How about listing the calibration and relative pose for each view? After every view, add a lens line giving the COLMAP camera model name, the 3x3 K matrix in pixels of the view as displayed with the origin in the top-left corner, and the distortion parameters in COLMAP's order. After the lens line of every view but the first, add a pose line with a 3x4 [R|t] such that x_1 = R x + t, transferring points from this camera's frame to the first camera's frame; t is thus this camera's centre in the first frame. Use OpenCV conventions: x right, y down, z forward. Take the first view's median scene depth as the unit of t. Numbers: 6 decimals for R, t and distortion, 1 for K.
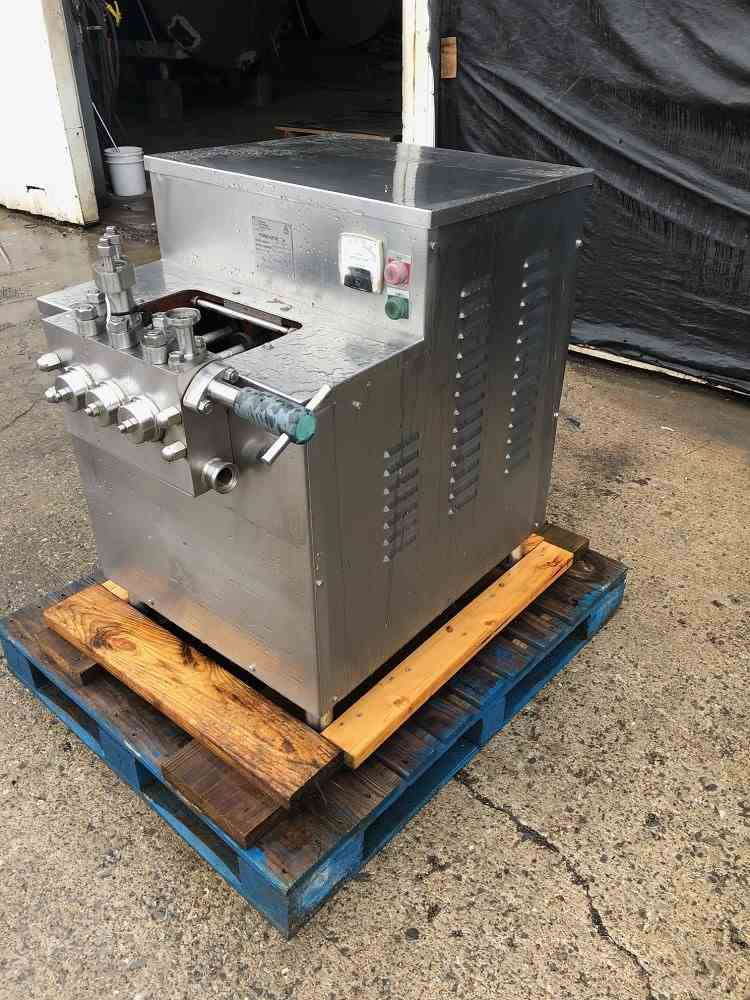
lens RADIAL K [[815.8, 0, 399.0], [0, 815.8, 514.6], [0, 0, 1]] dist [-0.018485, 0.078673]
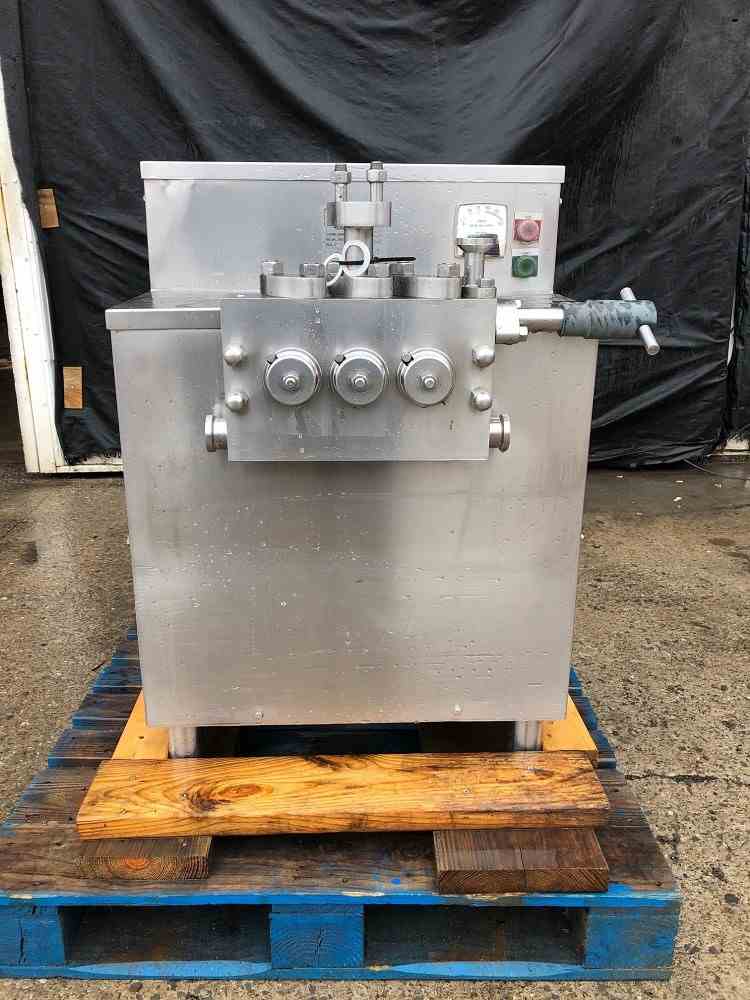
lens RADIAL K [[807.3, 0, 375.0], [0, 807.3, 500.0], [0, 0, 1]] dist [0.010370, 0.002121]
pose [[0.749420, -0.208611, 0.628372, -0.672055], [0.366806, 0.920924, -0.131732, 0.065079], [-0.551202, 0.329213, 0.766678, 0.329755]]
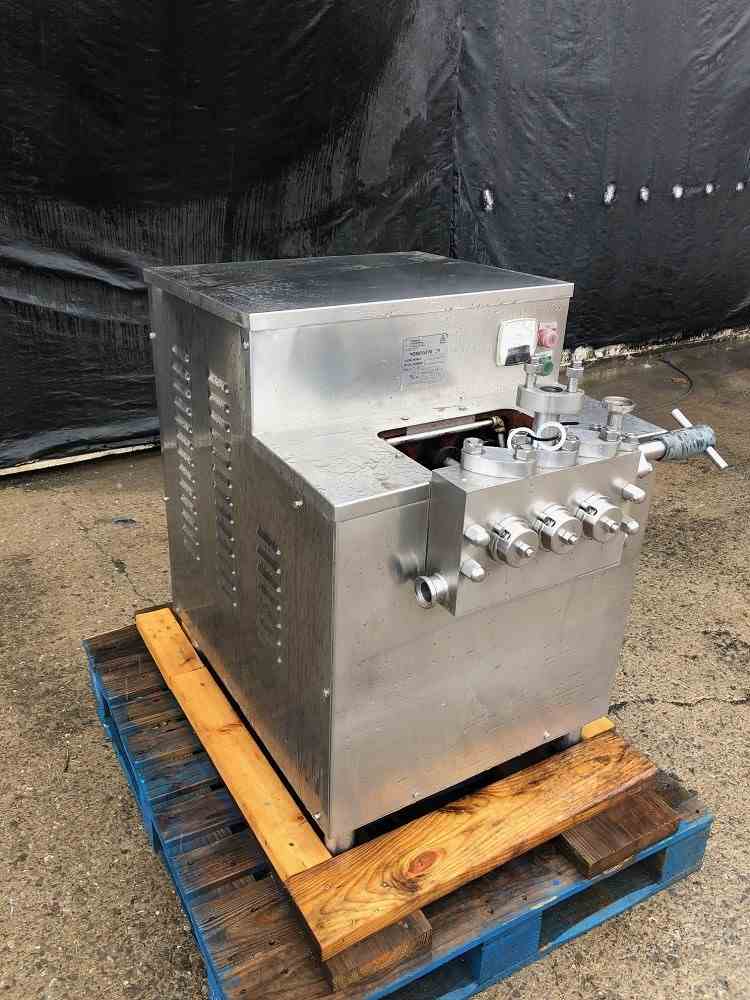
lens RADIAL K [[807.3, 0, 375.0], [0, 807.3, 500.0], [0, 0, 1]] dist [0.010370, 0.002121]
pose [[0.337041, -0.406074, 0.849416, -0.949185], [0.491730, 0.845296, 0.208990, -0.365383], [-0.802873, 0.347245, 0.484578, 0.540971]]
